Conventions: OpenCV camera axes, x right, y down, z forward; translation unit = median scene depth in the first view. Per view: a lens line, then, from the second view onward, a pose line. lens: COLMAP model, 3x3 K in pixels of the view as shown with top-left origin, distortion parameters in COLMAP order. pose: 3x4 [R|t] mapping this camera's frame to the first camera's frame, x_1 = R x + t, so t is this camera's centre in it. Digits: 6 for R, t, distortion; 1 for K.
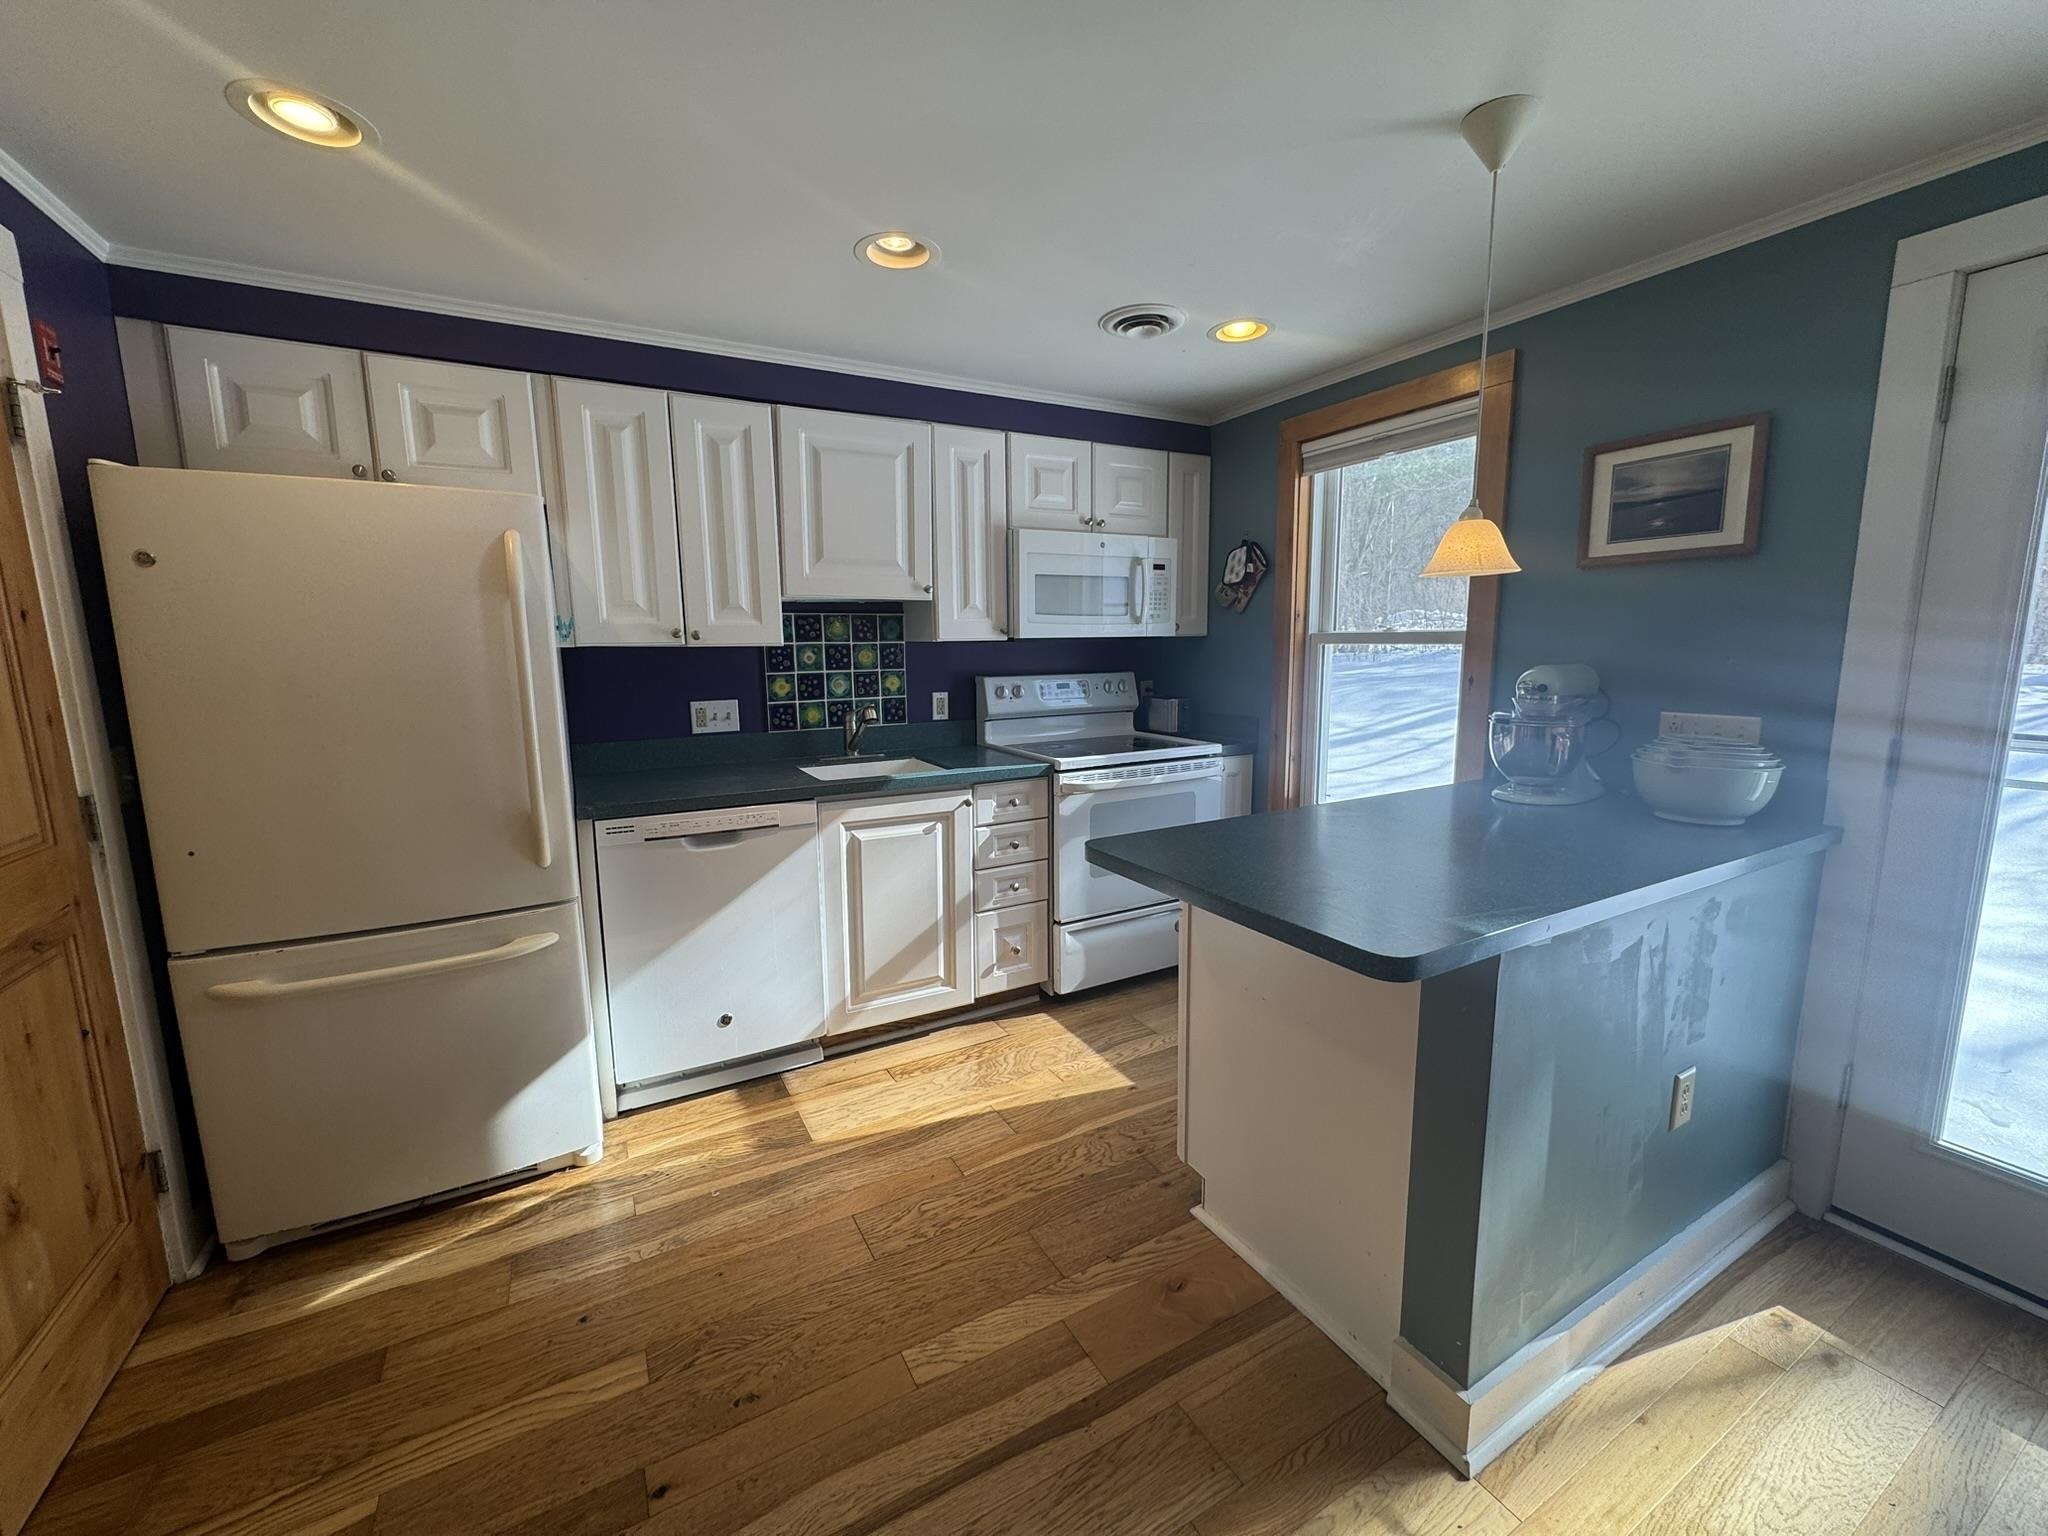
lens RADIAL K [[815.9, 0, 1022.0], [0, 815.9, 763.3], [0, 0, 1]] dist [-0.001780, -0.000218]
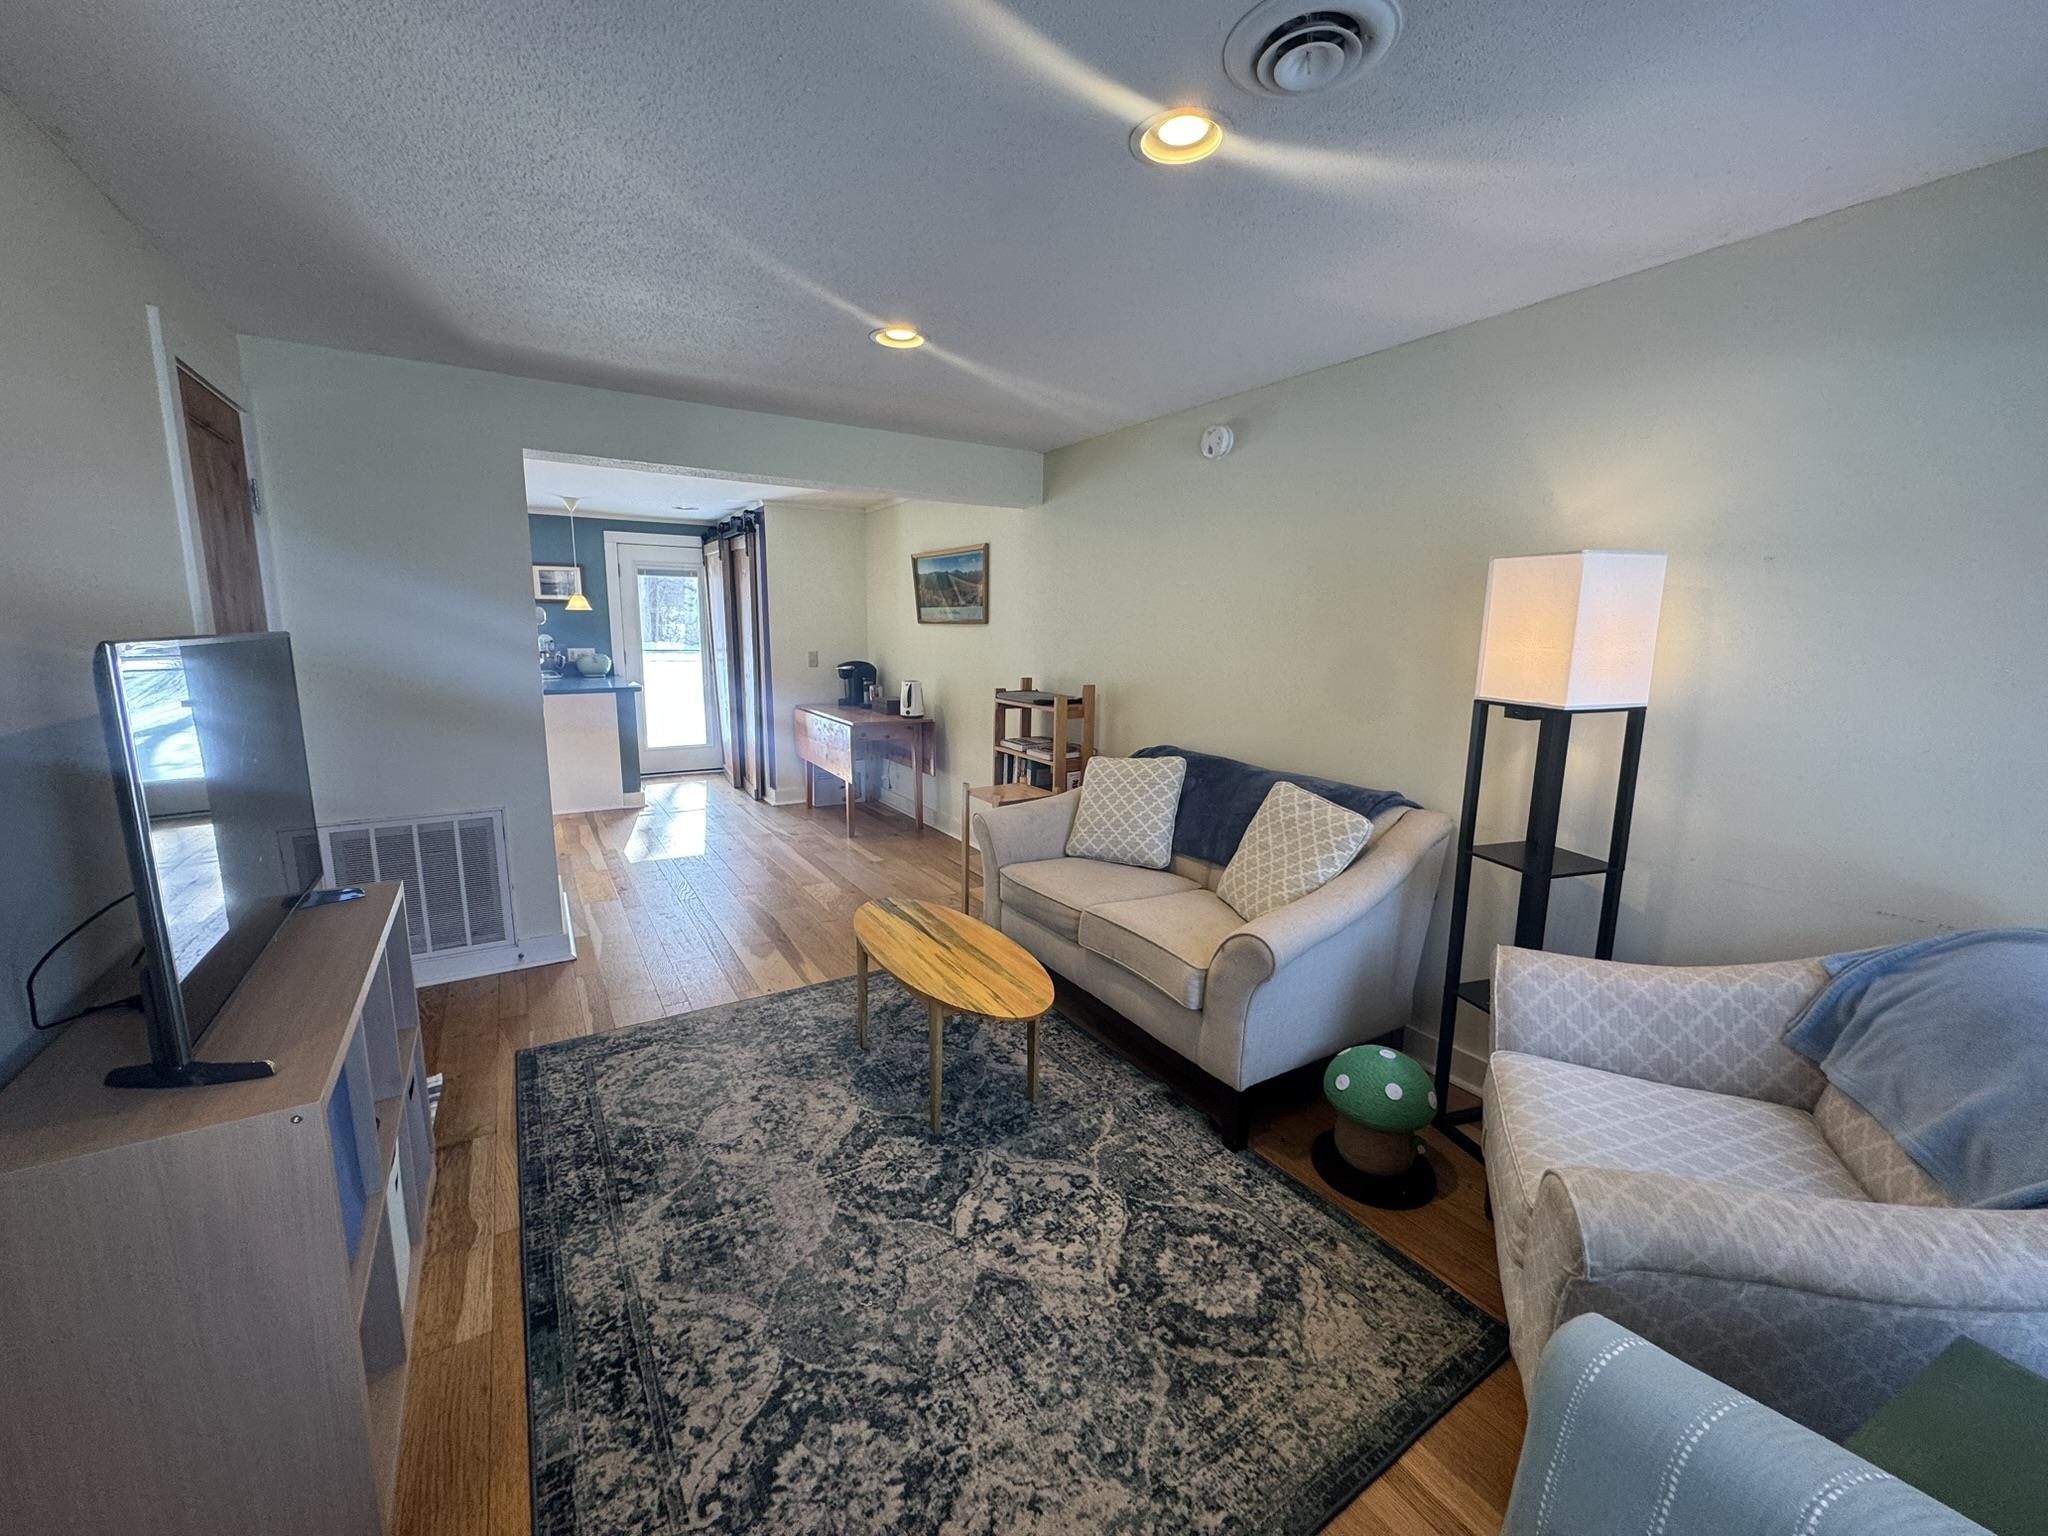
lens RADIAL K [[815.9, 0, 1022.0], [0, 815.9, 763.3], [0, 0, 1]] dist [-0.001780, -0.000218]
pose [[-0.050660, -0.157284, 0.986253, -2.097791], [0.139443, 0.976734, 0.162928, 0.084062], [-0.988933, 0.145780, -0.027549, -0.516266]]
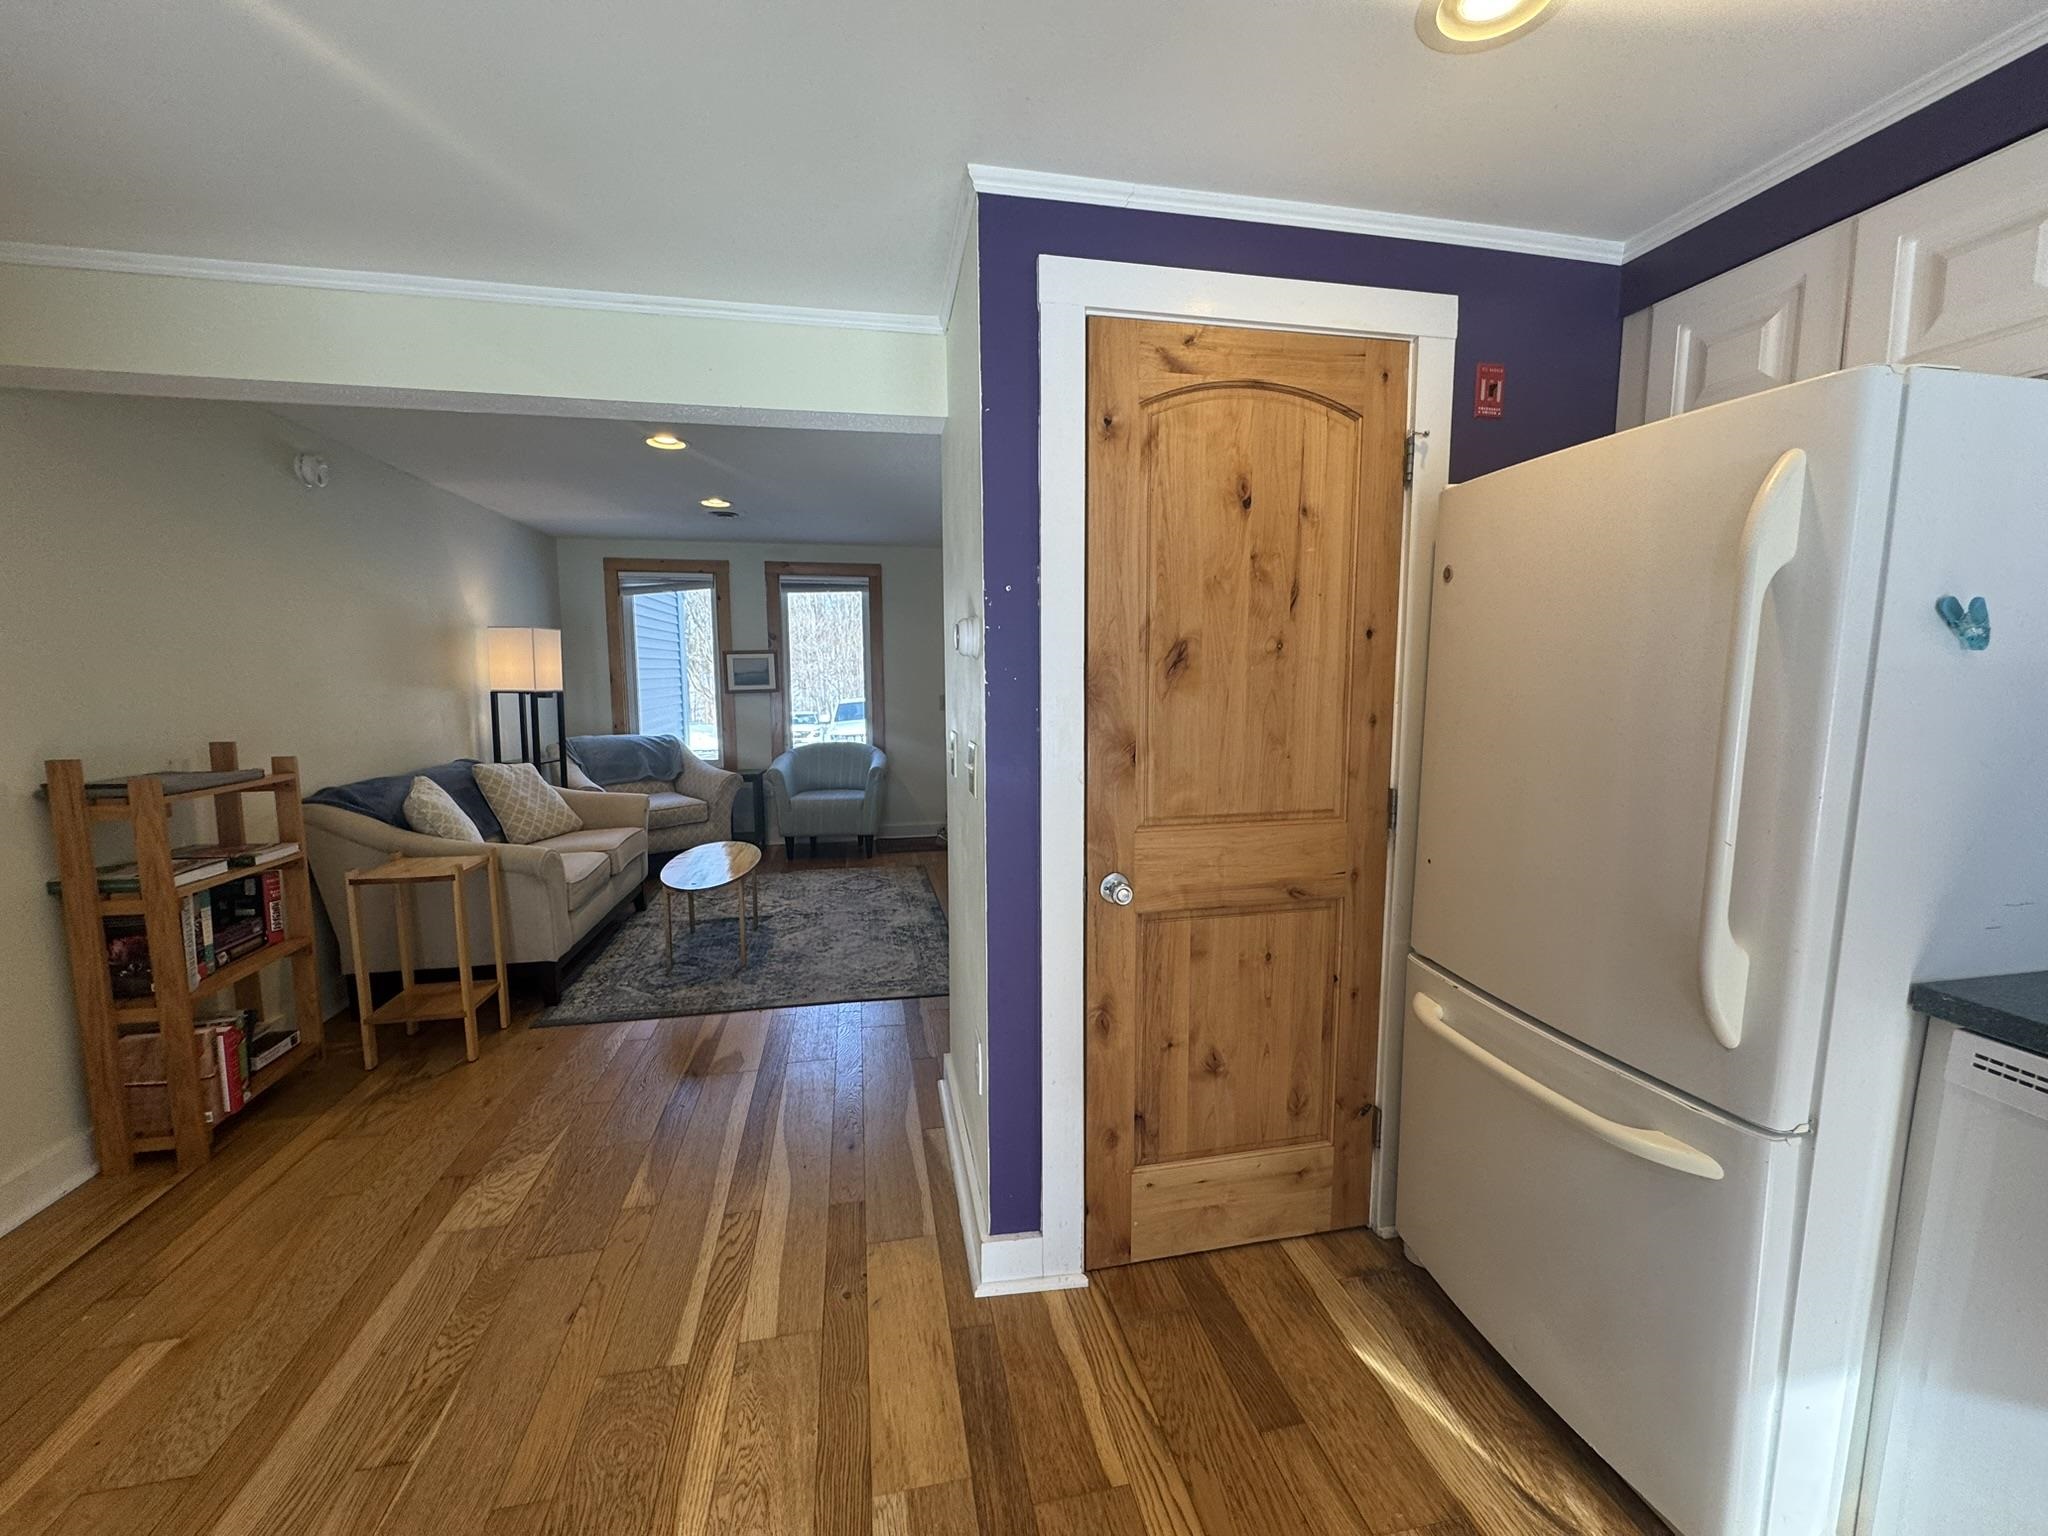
lens RADIAL K [[815.9, 0, 1022.0], [0, 815.9, 763.3], [0, 0, 1]] dist [-0.001780, -0.000218]
pose [[-0.300412, 0.121480, -0.946042, 0.057715], [-0.135371, 0.976385, 0.168363, -0.073484], [0.944154, 0.178645, -0.276873, 0.507801]]
